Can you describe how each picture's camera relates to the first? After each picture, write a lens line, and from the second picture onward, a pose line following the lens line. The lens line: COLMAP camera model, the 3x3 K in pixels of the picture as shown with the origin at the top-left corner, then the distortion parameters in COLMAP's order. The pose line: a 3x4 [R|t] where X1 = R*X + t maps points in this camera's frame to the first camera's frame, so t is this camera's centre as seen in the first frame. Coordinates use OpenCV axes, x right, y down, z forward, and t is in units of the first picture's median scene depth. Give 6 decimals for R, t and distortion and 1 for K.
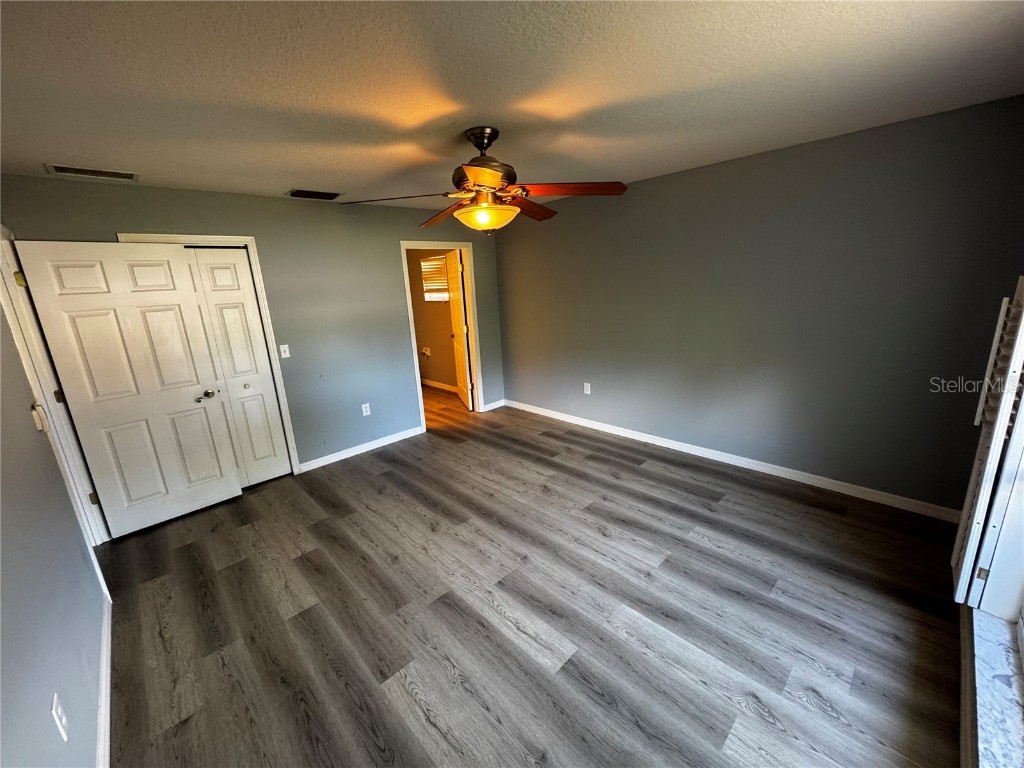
lens RADIAL K [[409.5, 0, 508.3], [0, 409.5, 381.5], [0, 0, 1]] dist [-0.004735, 0.000756]
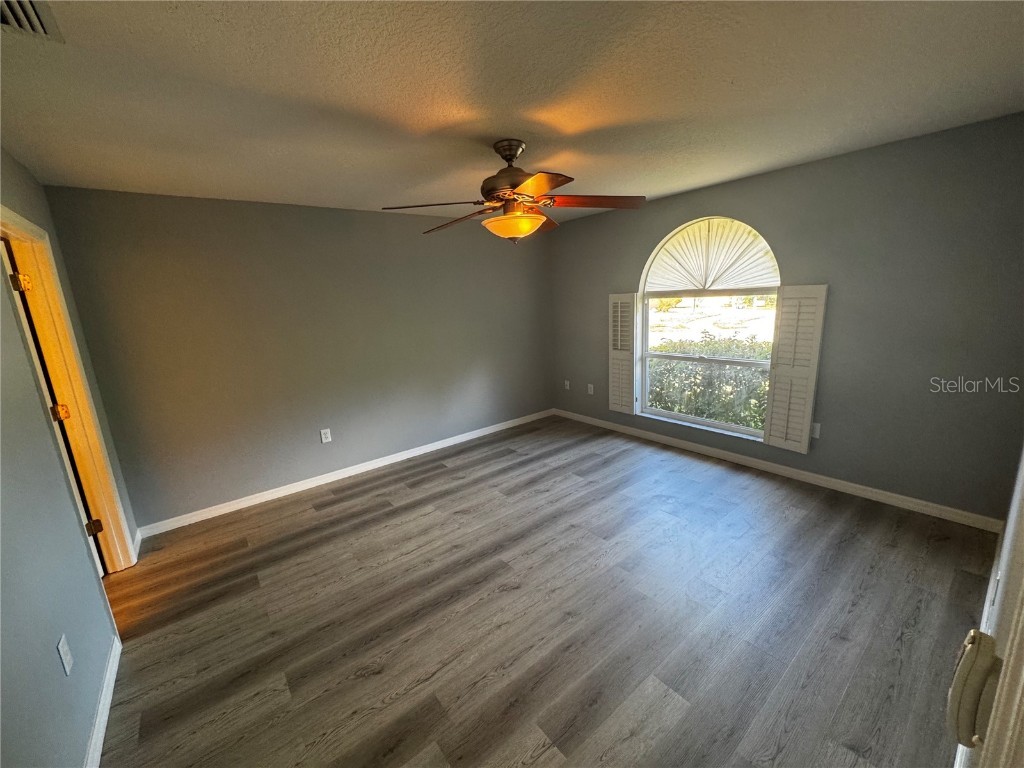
lens RADIAL K [[409.5, 0, 507.8], [0, 409.5, 386.6], [0, 0, 1]] dist [-0.004735, 0.000756]
pose [[0.102021, -0.166225, 0.980796, -0.778198], [0.289911, 0.948111, 0.130529, -0.109039], [-0.951600, 0.271027, 0.144918, 0.669266]]
